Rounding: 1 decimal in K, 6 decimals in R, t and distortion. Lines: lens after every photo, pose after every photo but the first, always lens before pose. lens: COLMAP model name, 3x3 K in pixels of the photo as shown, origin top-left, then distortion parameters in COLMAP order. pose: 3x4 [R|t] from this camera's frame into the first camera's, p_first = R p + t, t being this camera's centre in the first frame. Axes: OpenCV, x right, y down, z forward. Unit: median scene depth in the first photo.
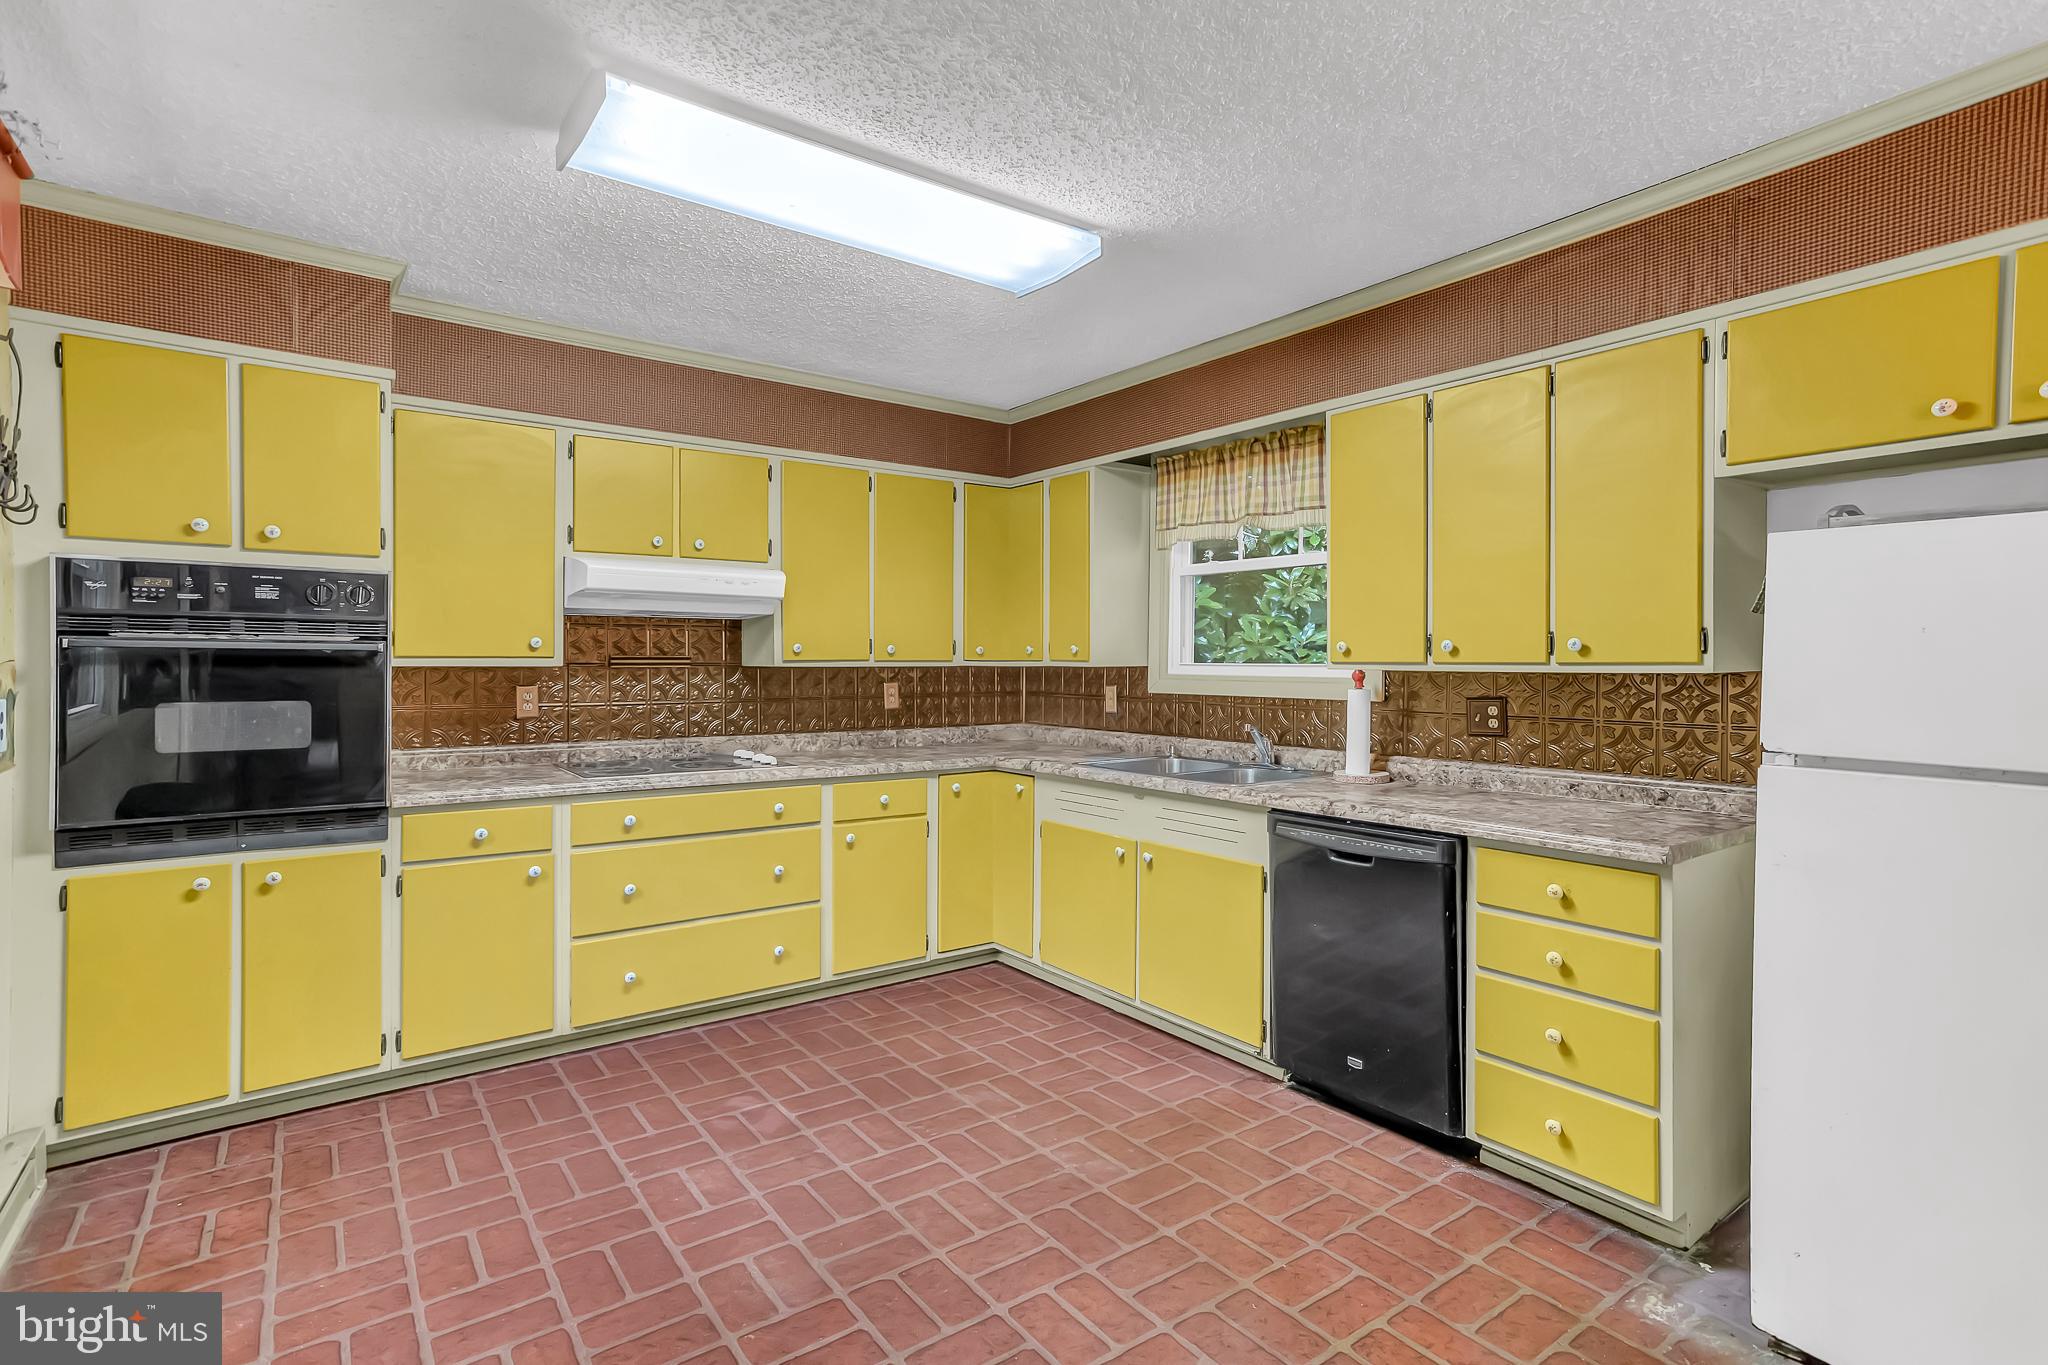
lens RADIAL K [[994.0, 0, 1024.2], [0, 994.0, 668.3], [0, 0, 1]] dist [-0.017612, 0.020303]
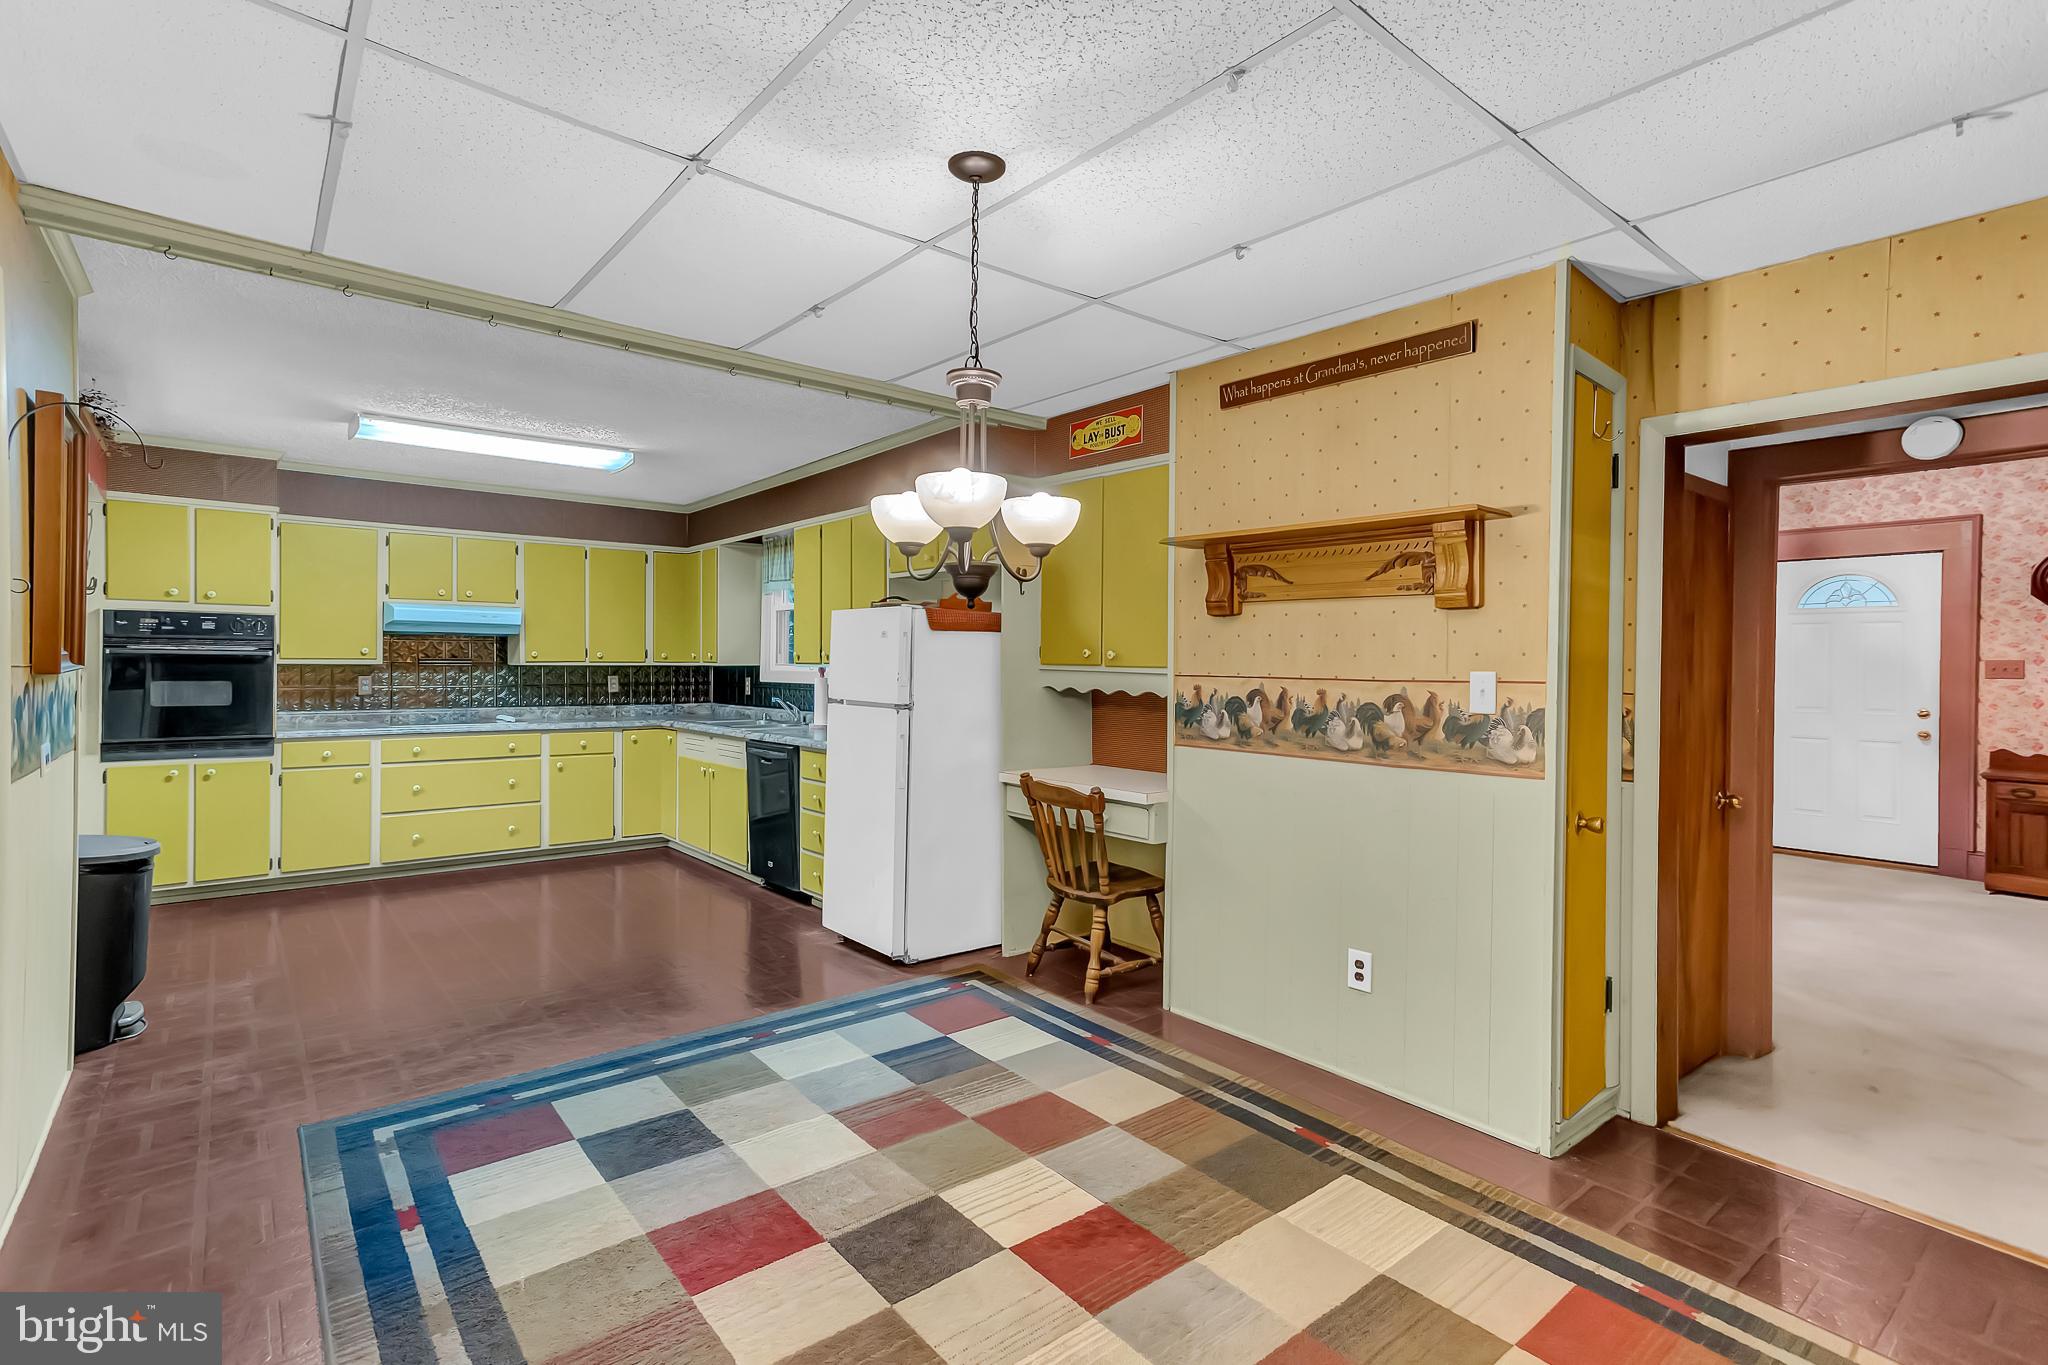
lens RADIAL K [[994.0, 0, 1019.6], [0, 994.0, 669.4], [0, 0, 1]] dist [-0.017612, 0.020303]
pose [[0.999033, 0.002741, 0.043873, 0.621141], [-0.002653, 0.999994, -0.002074, 0.008394], [-0.043878, 0.001955, 0.999035, -0.849536]]
